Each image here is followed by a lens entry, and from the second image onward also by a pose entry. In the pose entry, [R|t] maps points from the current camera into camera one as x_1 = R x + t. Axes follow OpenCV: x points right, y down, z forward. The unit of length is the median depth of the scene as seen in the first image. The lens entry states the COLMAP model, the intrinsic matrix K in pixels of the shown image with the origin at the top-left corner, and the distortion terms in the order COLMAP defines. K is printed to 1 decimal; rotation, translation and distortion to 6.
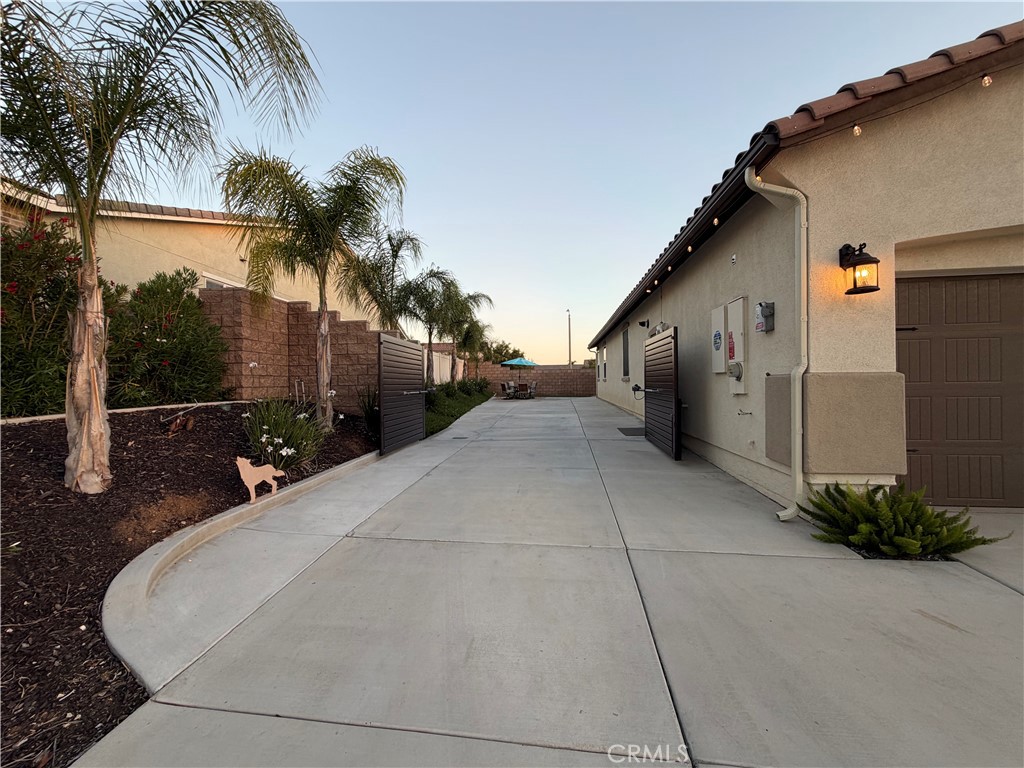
lens RADIAL K [[407.2, 0, 511.5], [0, 407.2, 387.6], [0, 0, 1]] dist [-0.001132, 0.000473]
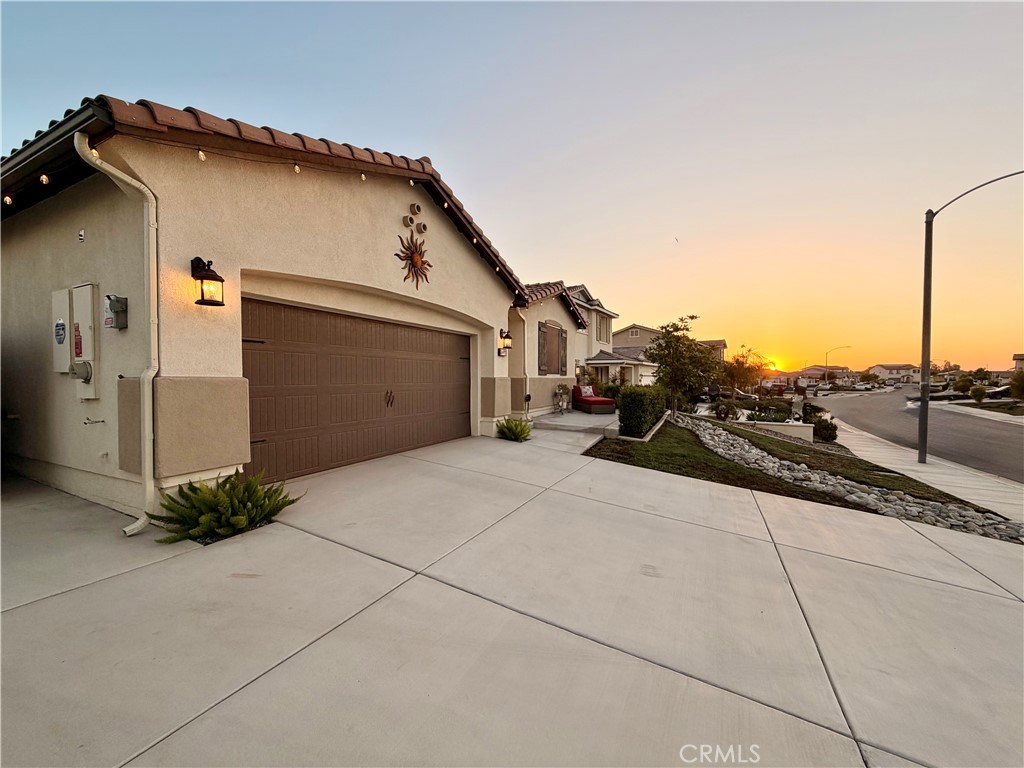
lens RADIAL K [[407.2, 0, 509.5], [0, 407.2, 386.1], [0, 0, 1]] dist [-0.001132, 0.000473]
pose [[0.339338, -0.004747, 0.940653, 0.076414], [0.005337, 0.999981, 0.003121, -0.009781], [-0.940649, 0.003961, 0.339357, -0.111017]]
